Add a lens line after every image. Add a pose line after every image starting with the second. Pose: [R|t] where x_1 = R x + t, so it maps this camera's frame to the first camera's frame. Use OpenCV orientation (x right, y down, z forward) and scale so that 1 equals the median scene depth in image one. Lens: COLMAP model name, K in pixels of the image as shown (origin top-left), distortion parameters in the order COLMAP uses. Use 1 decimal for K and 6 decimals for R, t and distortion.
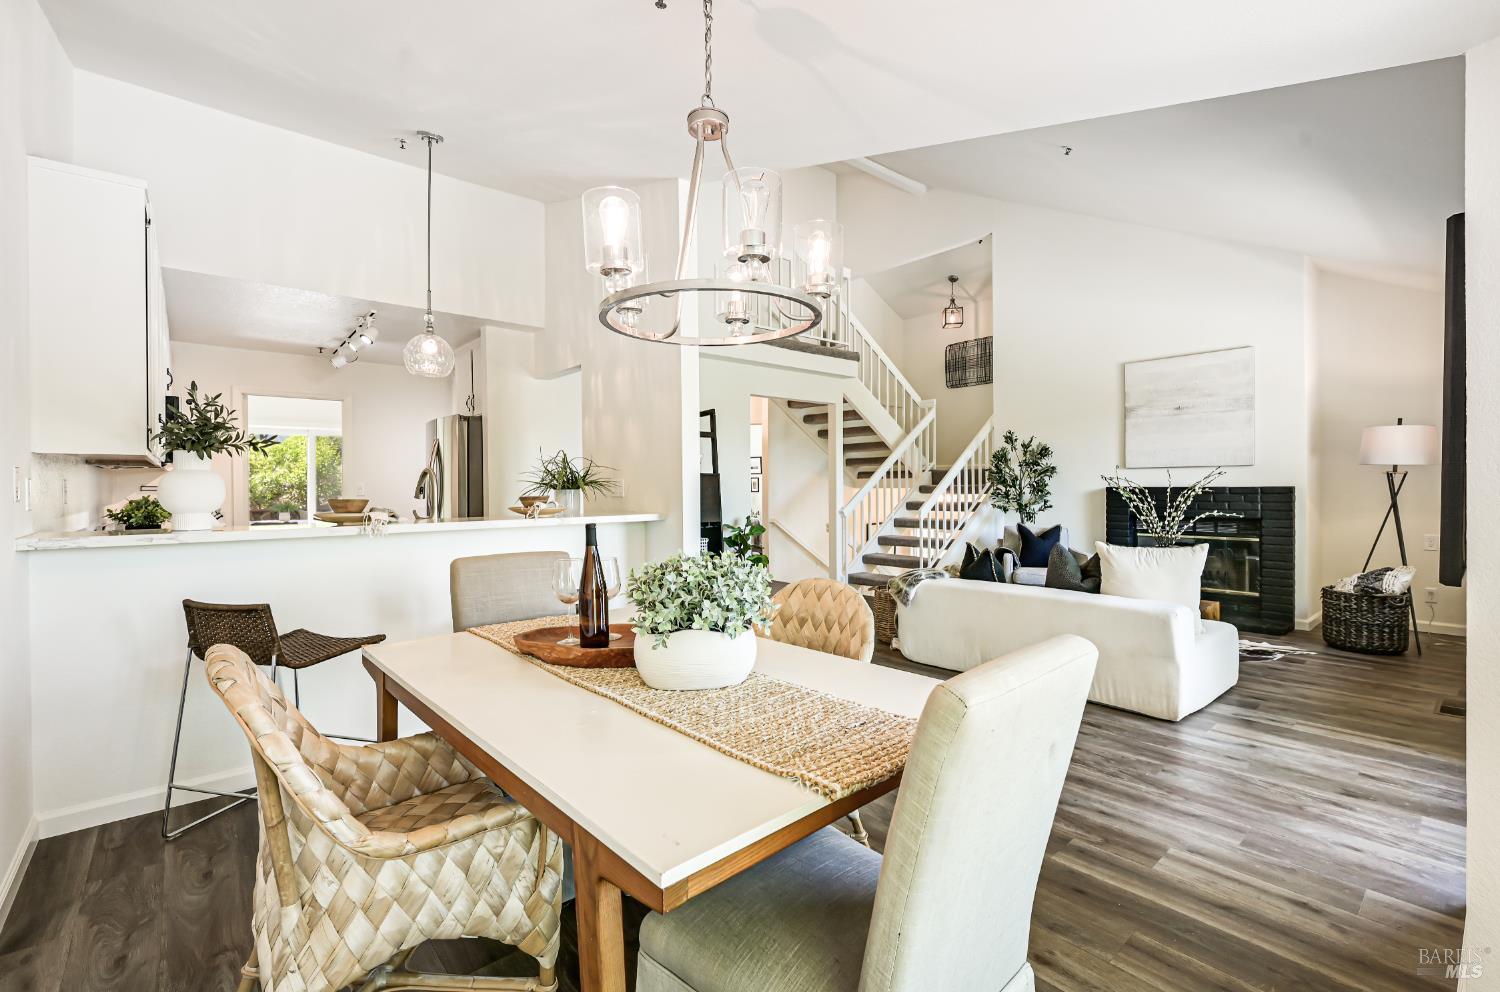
lens RADIAL K [[659.3, 0, 751.1], [0, 659.3, 489.6], [0, 0, 1]] dist [0.000787, -0.001148]
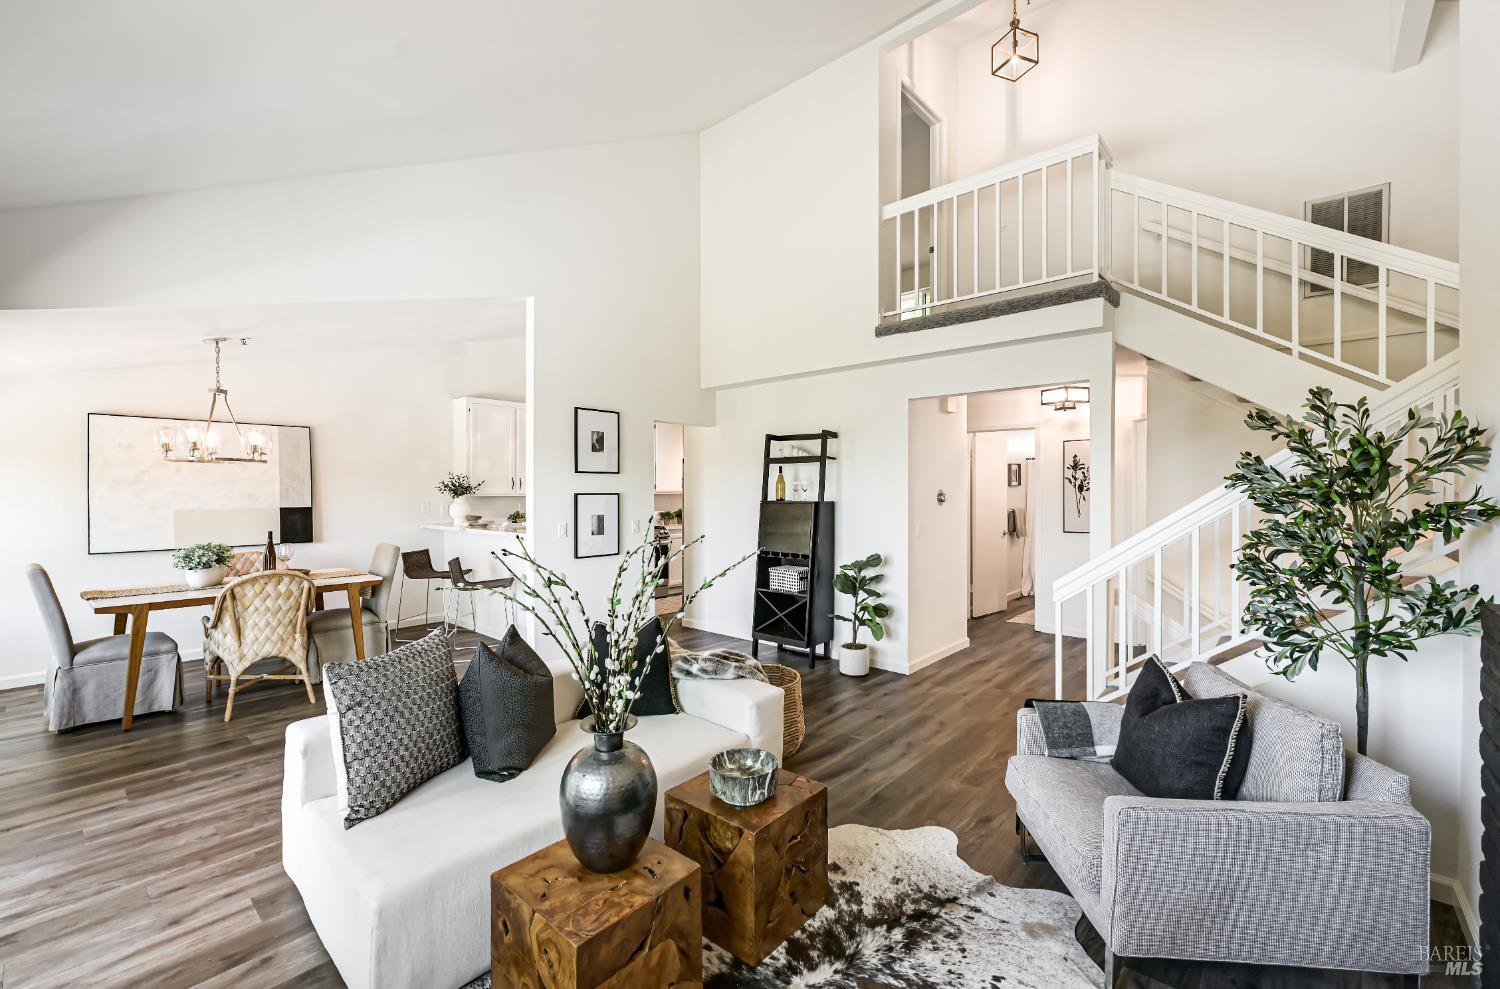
lens RADIAL K [[625.2, 0, 750.4], [0, 625.2, 487.6], [0, 0, 1]] dist [-0.002924, -0.000404]
pose [[0.127970, 0.002912, -0.991774, 0.691935], [-0.007148, 0.999972, 0.002013, -0.039361], [0.991752, 0.006832, 0.127987, 0.702149]]
